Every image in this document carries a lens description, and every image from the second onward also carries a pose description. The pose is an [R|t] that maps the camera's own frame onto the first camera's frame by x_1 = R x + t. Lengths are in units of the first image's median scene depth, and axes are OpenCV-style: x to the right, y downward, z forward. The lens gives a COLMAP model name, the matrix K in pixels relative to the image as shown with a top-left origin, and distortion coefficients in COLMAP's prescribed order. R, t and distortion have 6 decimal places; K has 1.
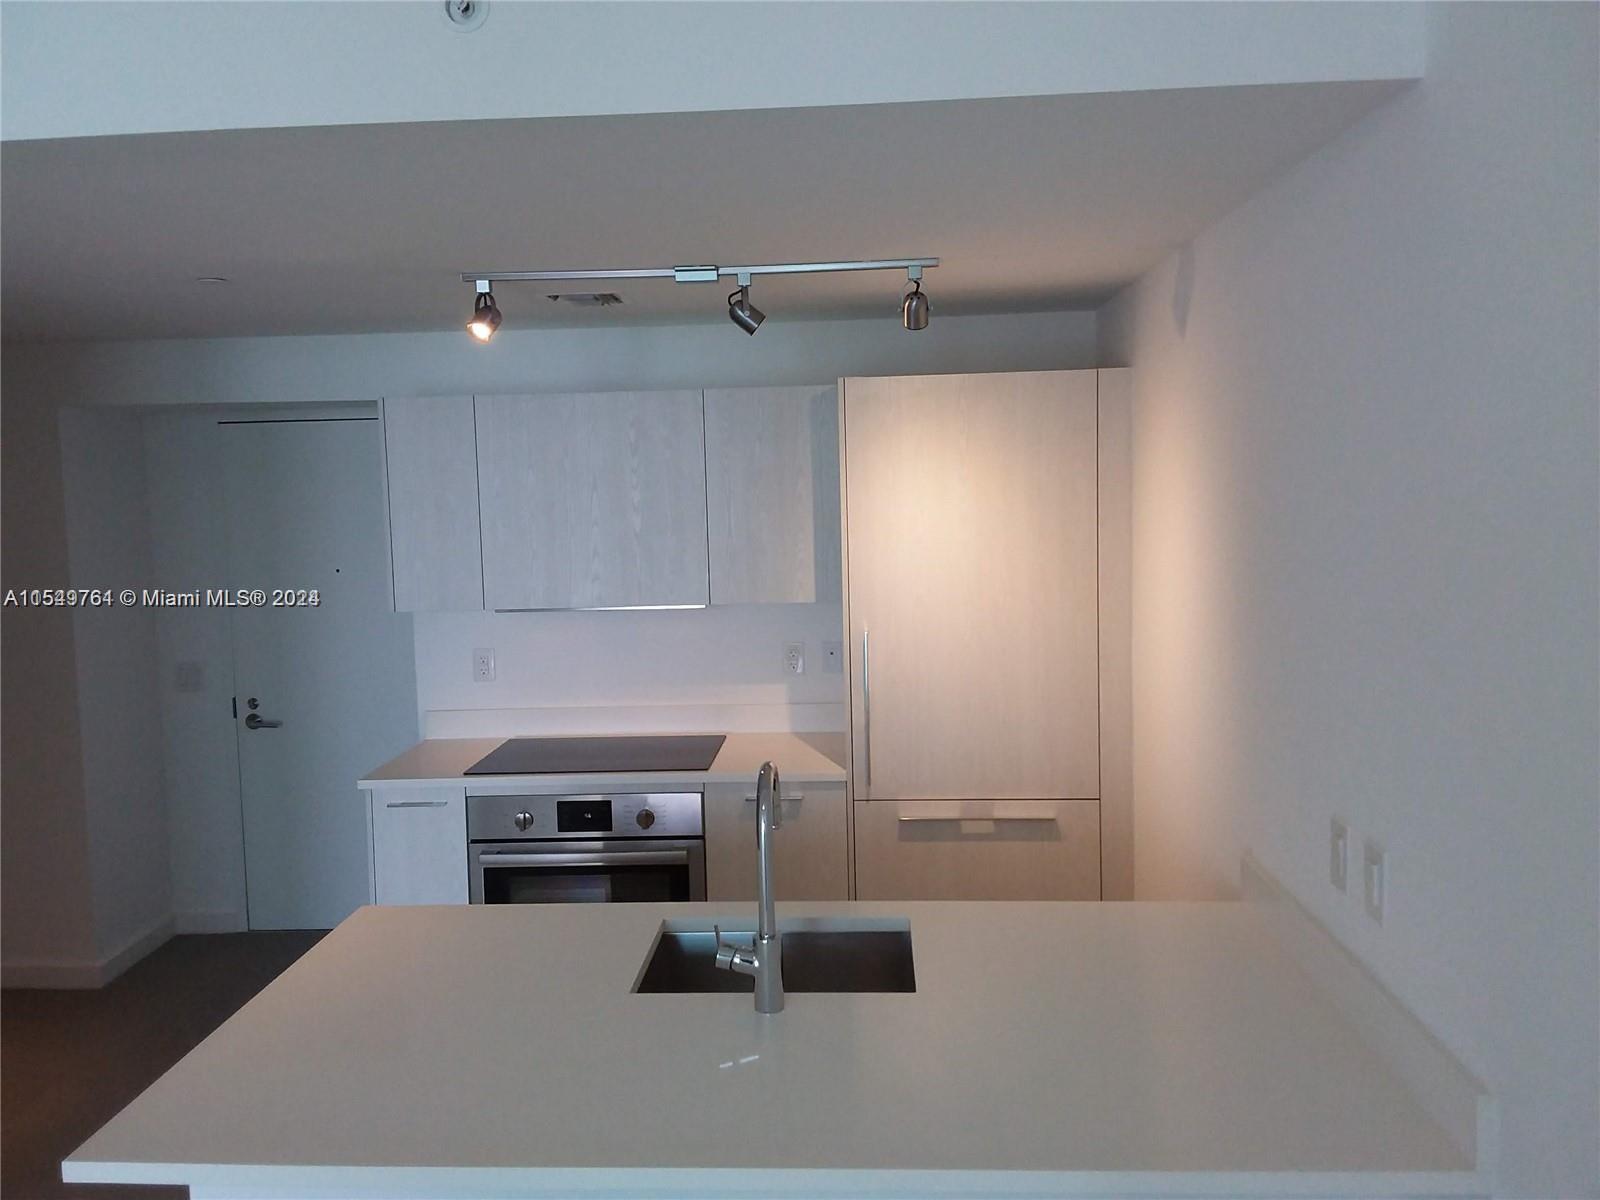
lens RADIAL K [[1255.7, 0, 797.1], [0, 1255.7, 588.2], [0, 0, 1]] dist [0.073434, -0.126283]
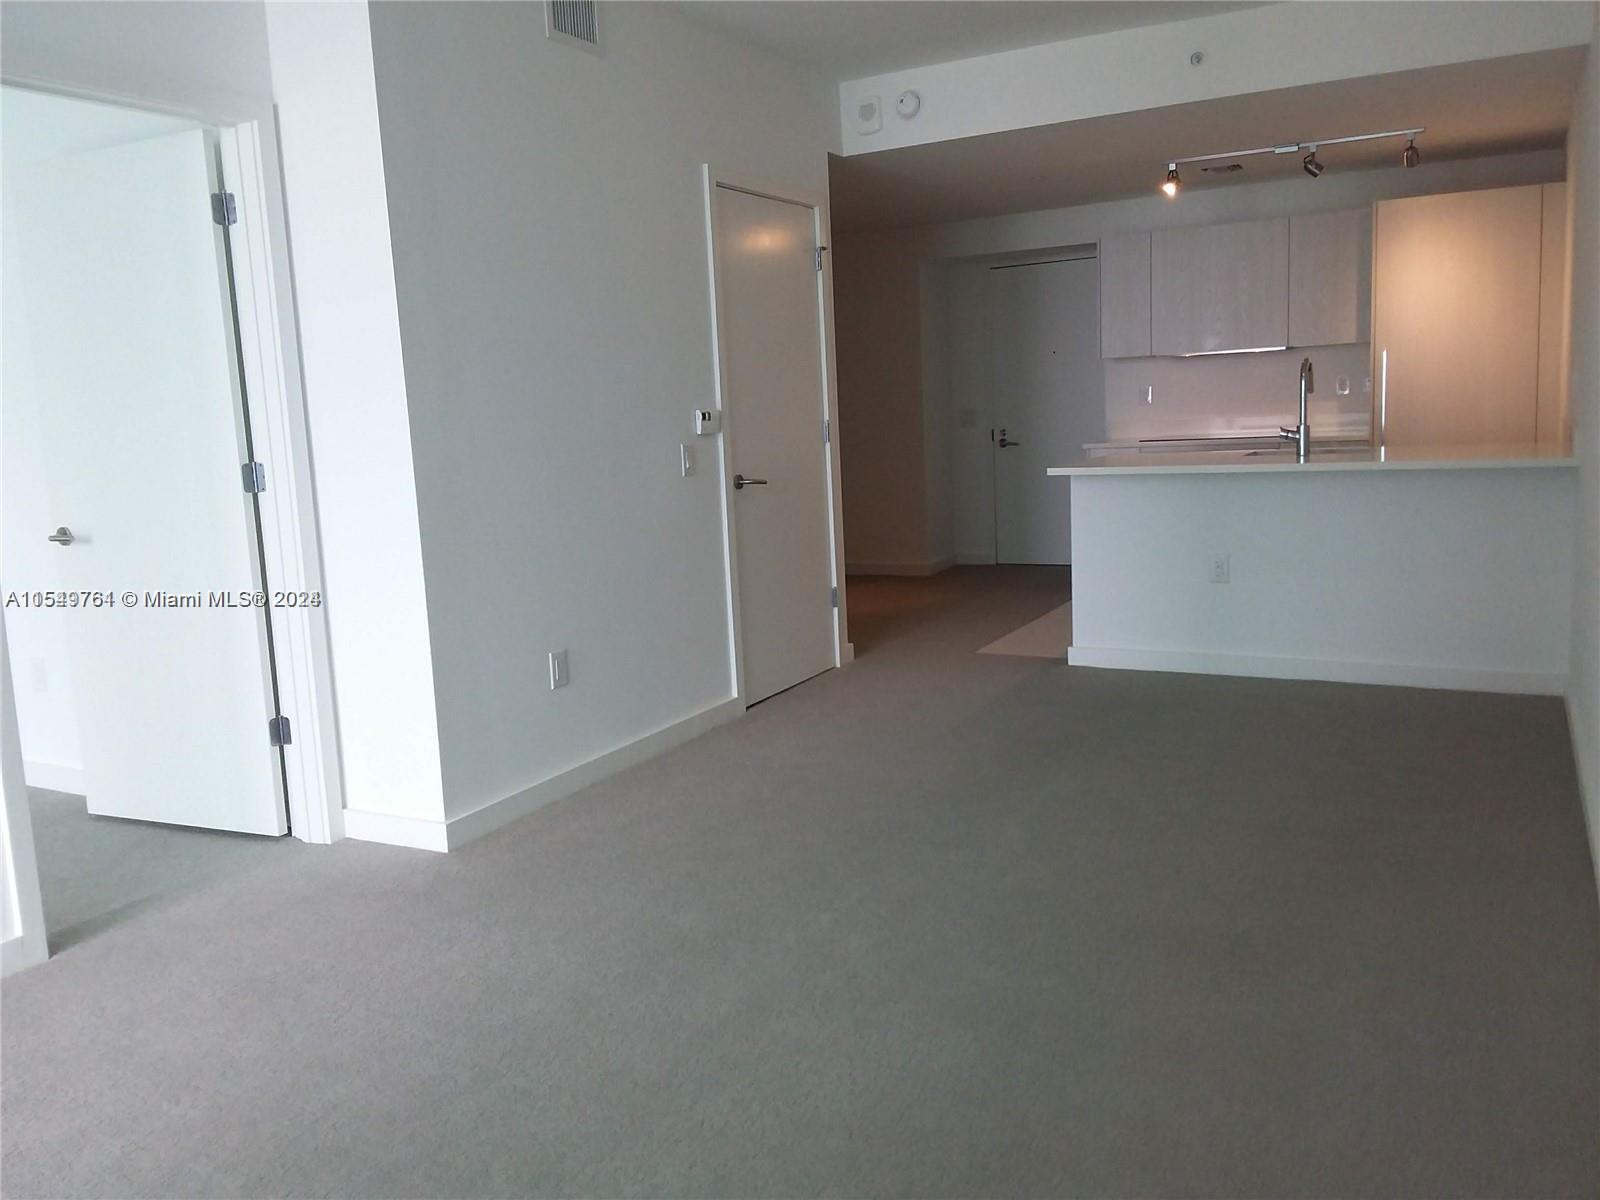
lens RADIAL K [[1255.7, 0, 797.1], [0, 1255.7, 588.2], [0, 0, 1]] dist [0.073434, -0.126283]
pose [[0.901891, 0.044223, -0.429694, 0.086455], [-0.011203, 0.996806, 0.079074, 0.219461], [0.431818, -0.066503, 0.899506, -0.885903]]
